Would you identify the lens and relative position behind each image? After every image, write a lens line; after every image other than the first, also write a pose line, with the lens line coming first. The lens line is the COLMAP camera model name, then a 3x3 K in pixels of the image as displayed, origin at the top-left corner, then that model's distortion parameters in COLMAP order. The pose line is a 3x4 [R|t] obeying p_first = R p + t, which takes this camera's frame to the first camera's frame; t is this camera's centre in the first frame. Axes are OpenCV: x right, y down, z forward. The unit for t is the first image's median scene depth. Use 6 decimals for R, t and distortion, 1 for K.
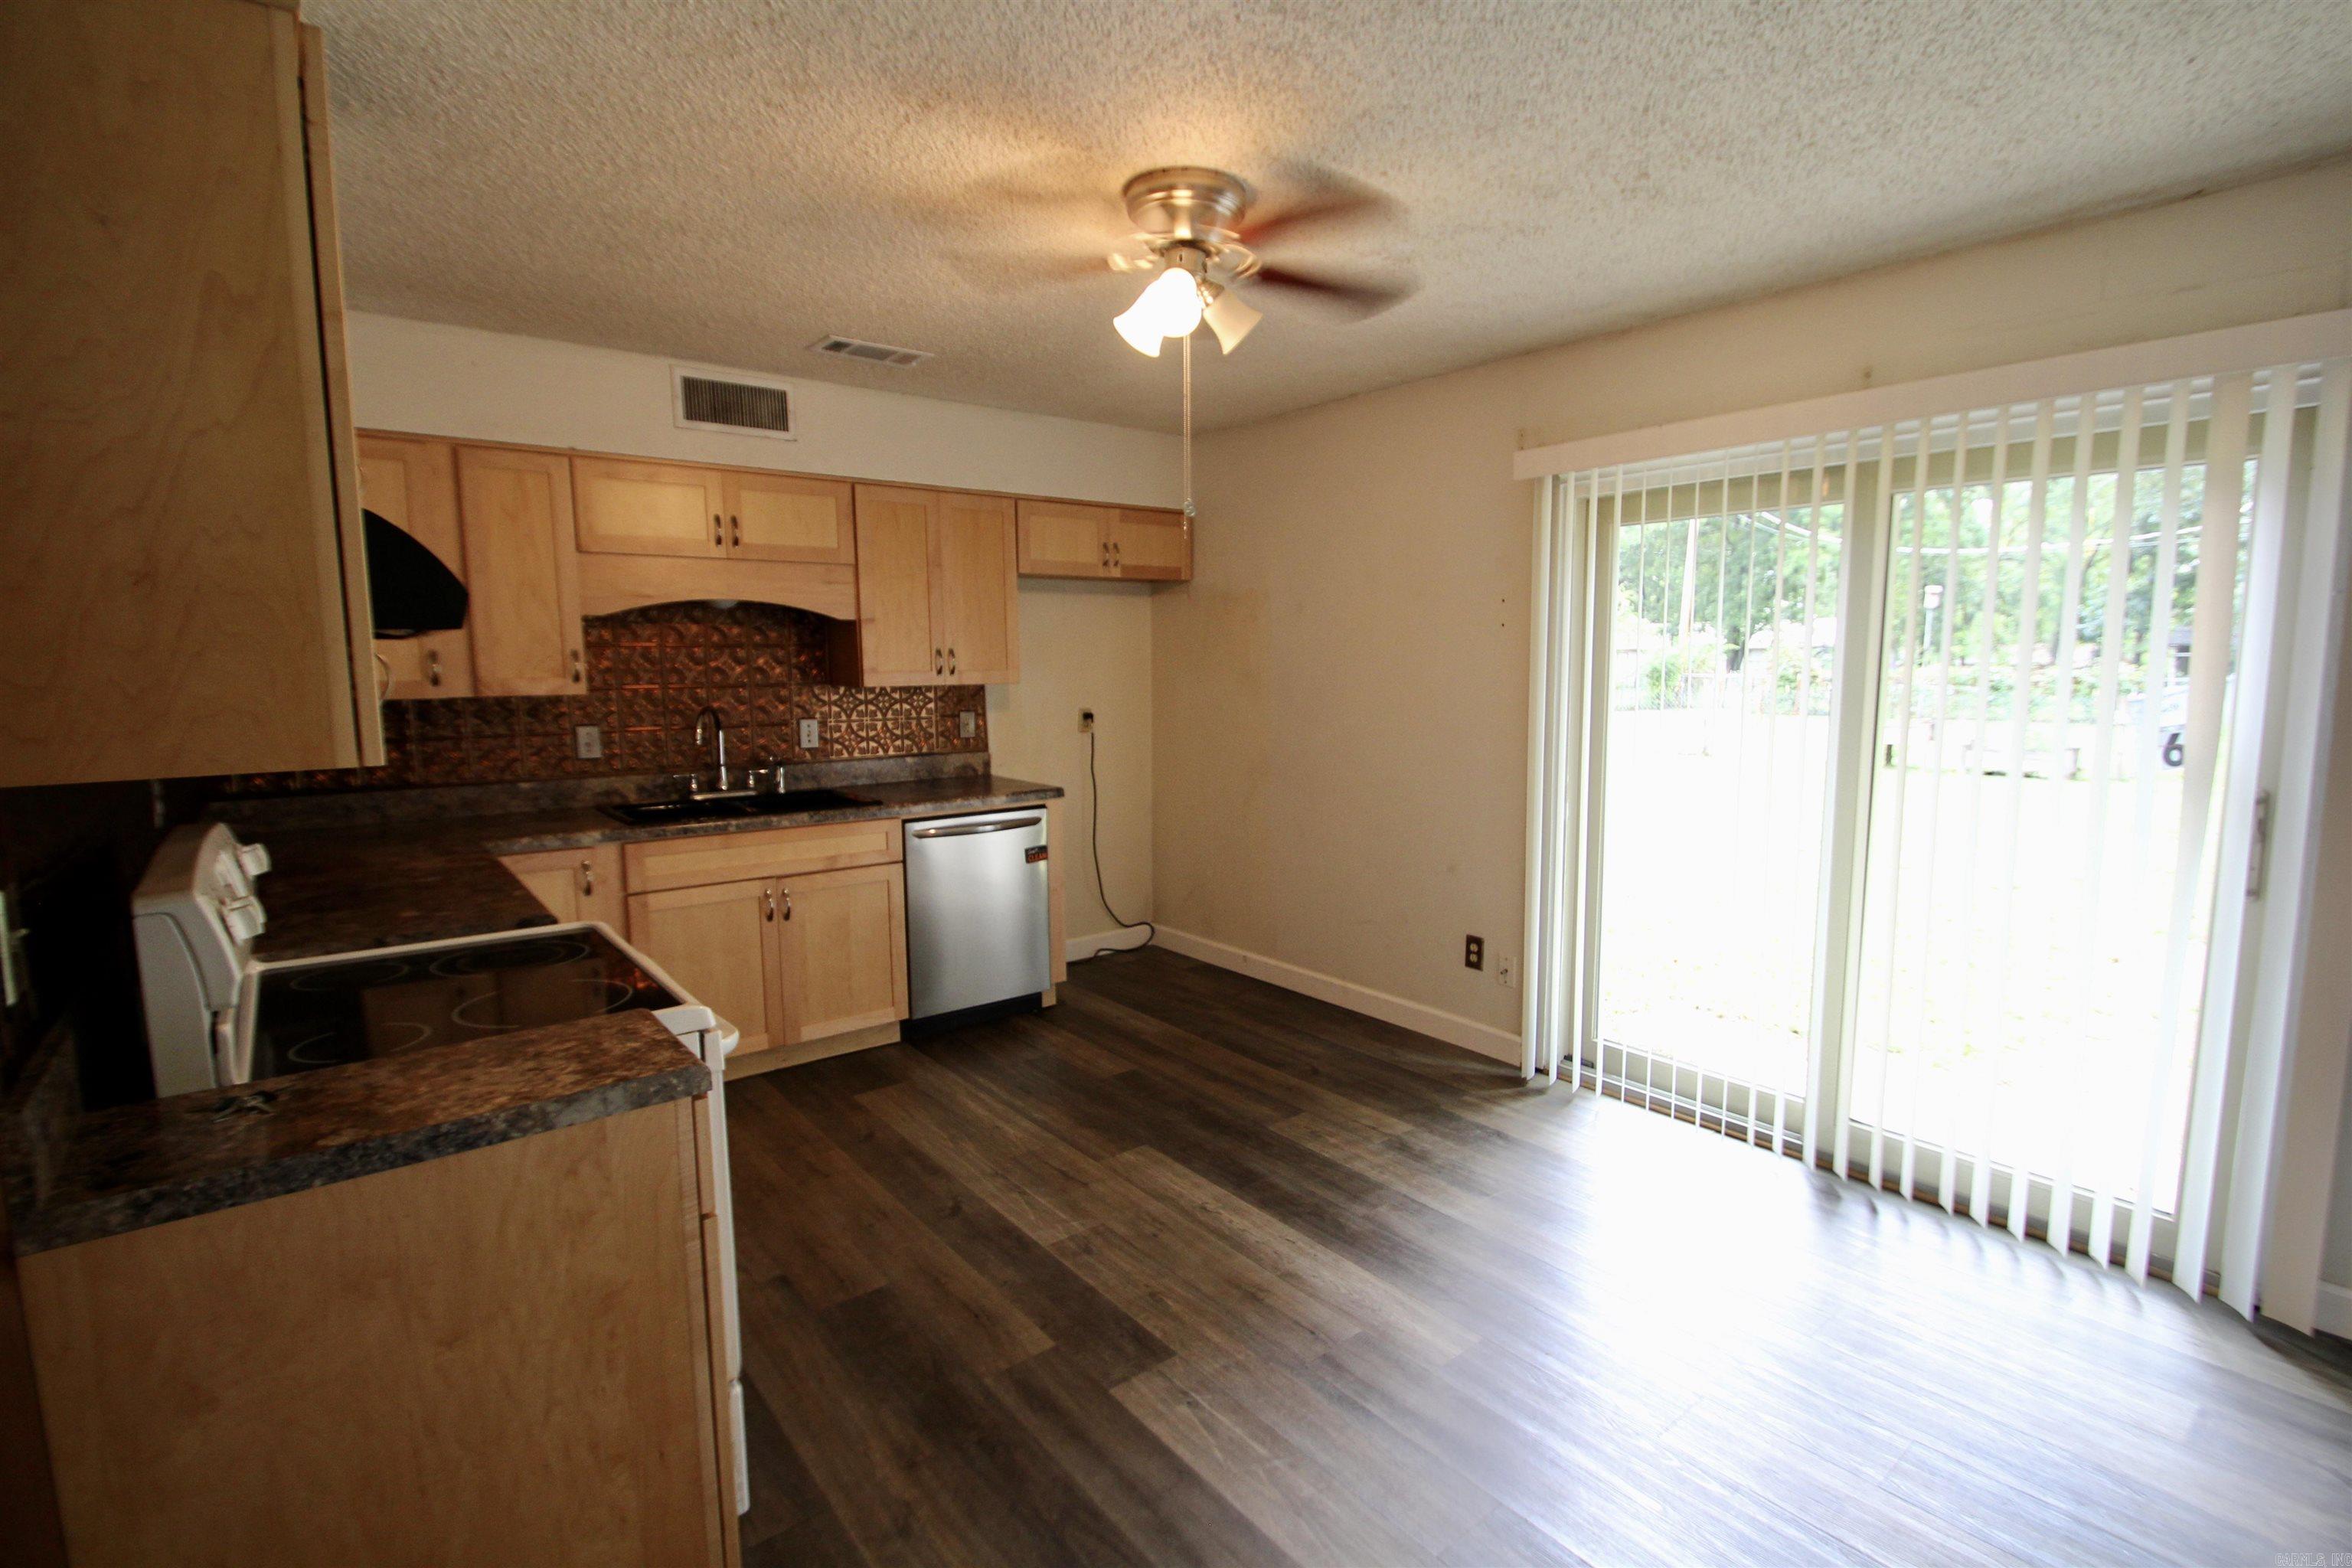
lens RADIAL K [[1084.1, 0, 1209.7], [0, 1084.1, 785.7], [0, 0, 1]] dist [0.005523, -0.012200]
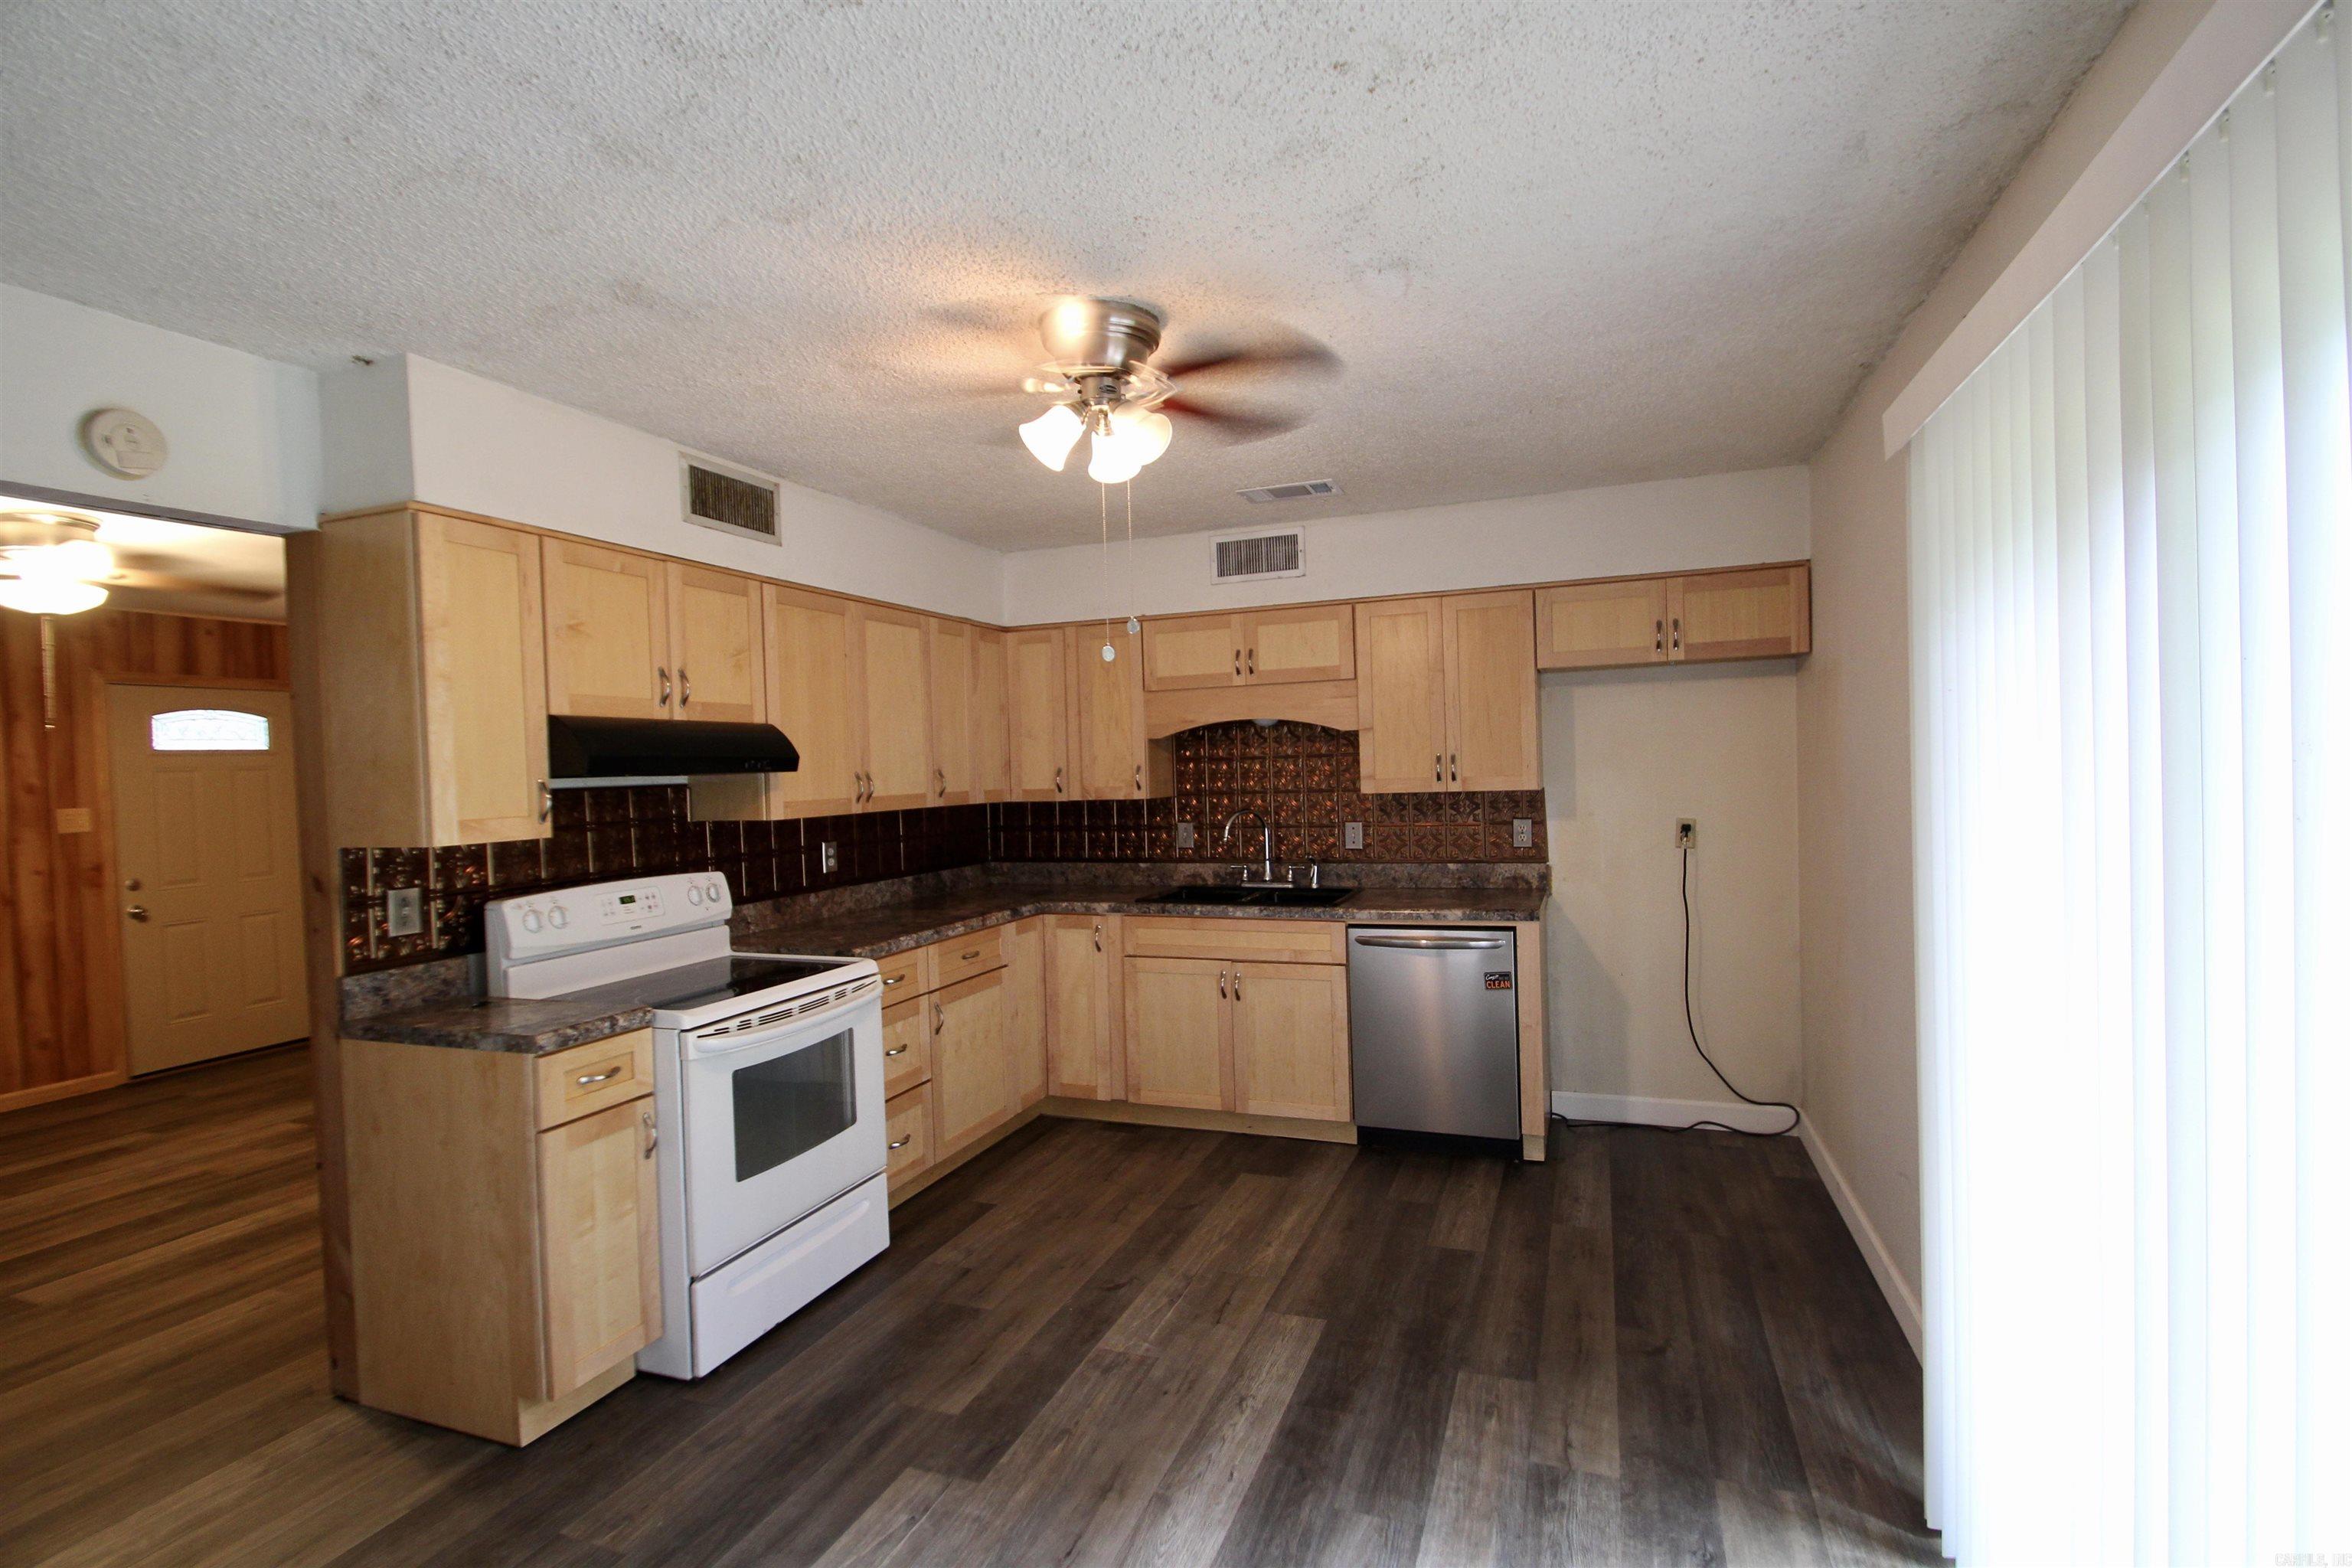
lens RADIAL K [[1084.1, 0, 1217.5], [0, 1084.1, 793.0], [0, 0, 1]] dist [0.005523, -0.012200]
pose [[0.515537, 0.010870, -0.856799, 0.568787], [-0.074847, 0.996669, -0.032391, -0.053205], [0.853592, 0.080828, 0.514633, 0.385587]]
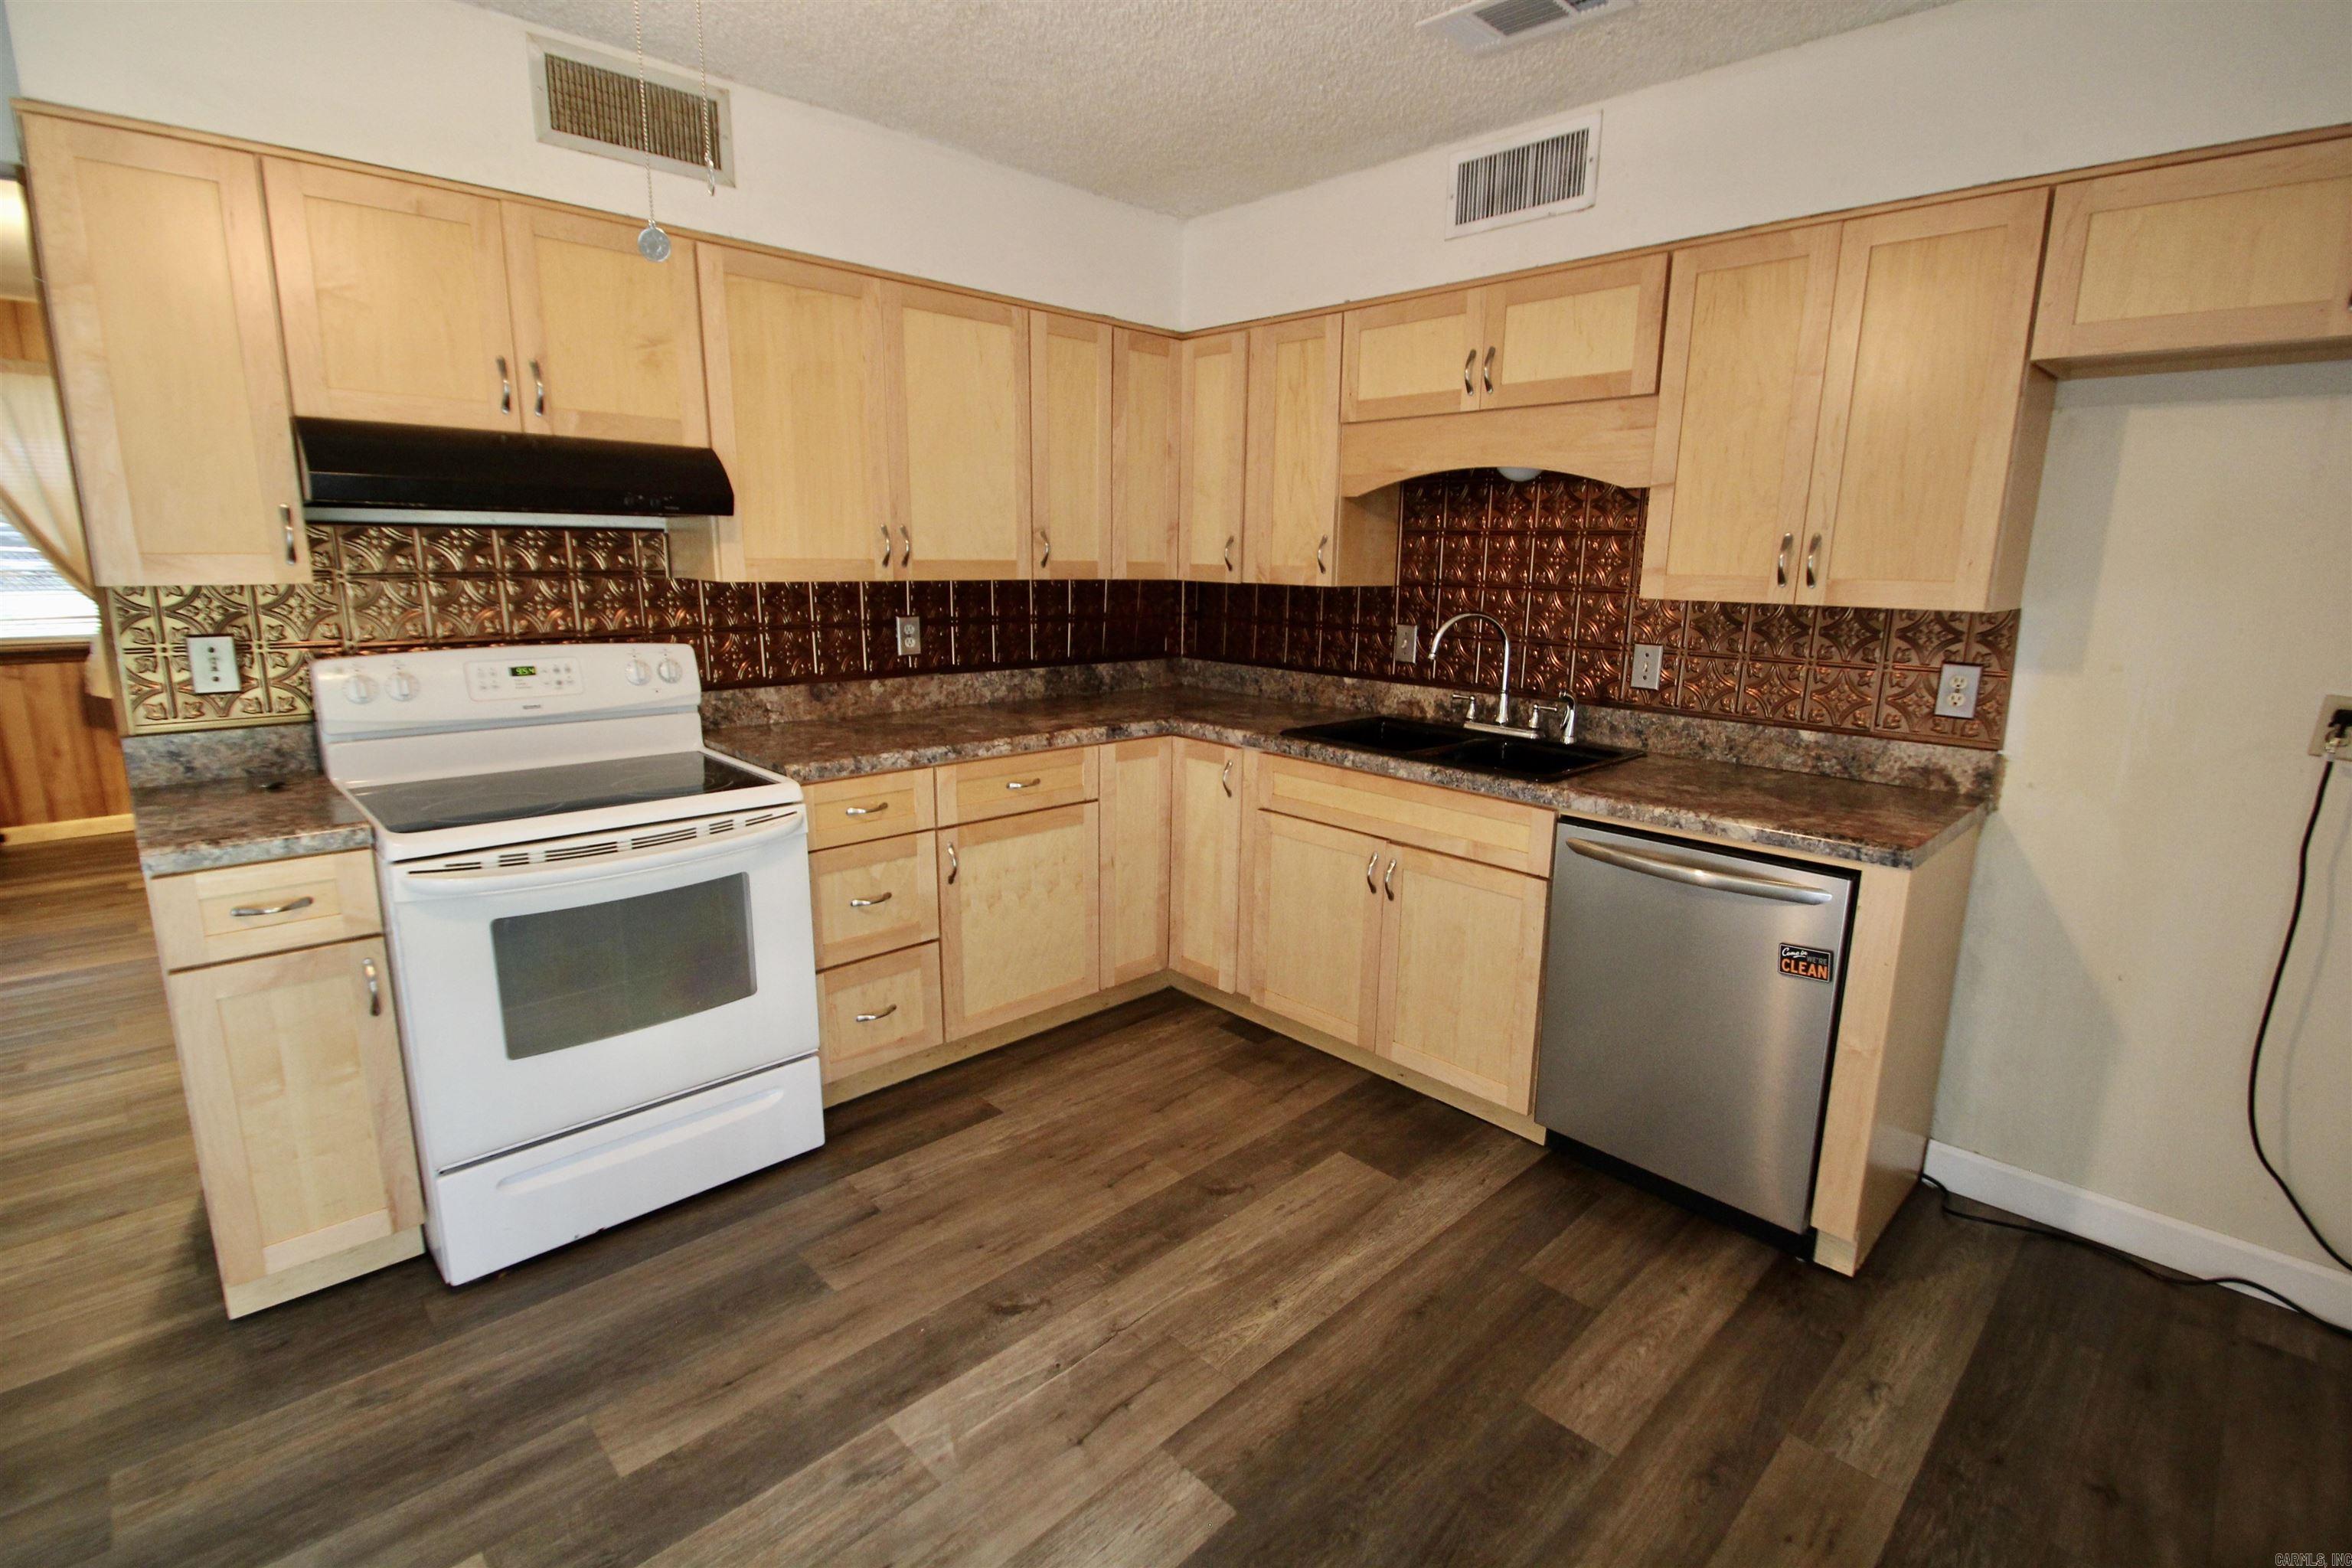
lens RADIAL K [[1084.1, 0, 1215.1], [0, 1084.1, 792.3], [0, 0, 1]] dist [0.005523, -0.012200]
pose [[0.094533, 0.219954, -0.970919, 0.316738], [-0.136774, 0.968908, 0.206181, -0.087655], [0.986081, 0.113305, 0.121678, 0.785142]]
